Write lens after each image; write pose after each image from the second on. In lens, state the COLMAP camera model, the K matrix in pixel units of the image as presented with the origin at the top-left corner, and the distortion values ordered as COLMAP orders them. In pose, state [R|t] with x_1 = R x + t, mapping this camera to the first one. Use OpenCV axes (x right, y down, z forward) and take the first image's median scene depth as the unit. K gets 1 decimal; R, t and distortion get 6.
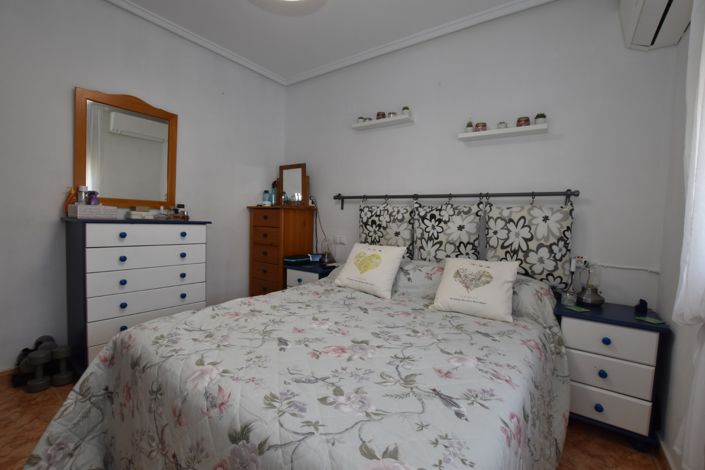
lens RADIAL K [[311.0, 0, 352.5], [0, 311.0, 235.0], [0, 0, 1]] dist [-0.029574, 0.000106]
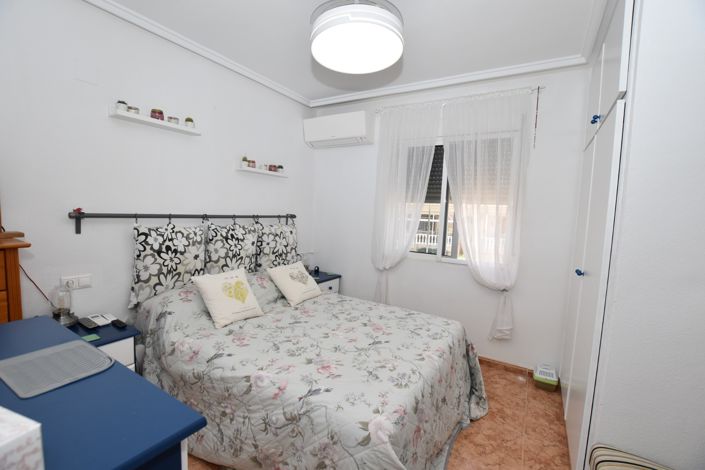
lens RADIAL K [[311.0, 0, 352.5], [0, 311.0, 235.0], [0, 0, 1]] dist [-0.029574, 0.000106]
pose [[-0.082220, -0.120089, 0.989353, -0.975941], [-0.001322, 0.992726, 0.120388, -0.219224], [-0.996613, 0.008590, -0.081781, 0.717151]]
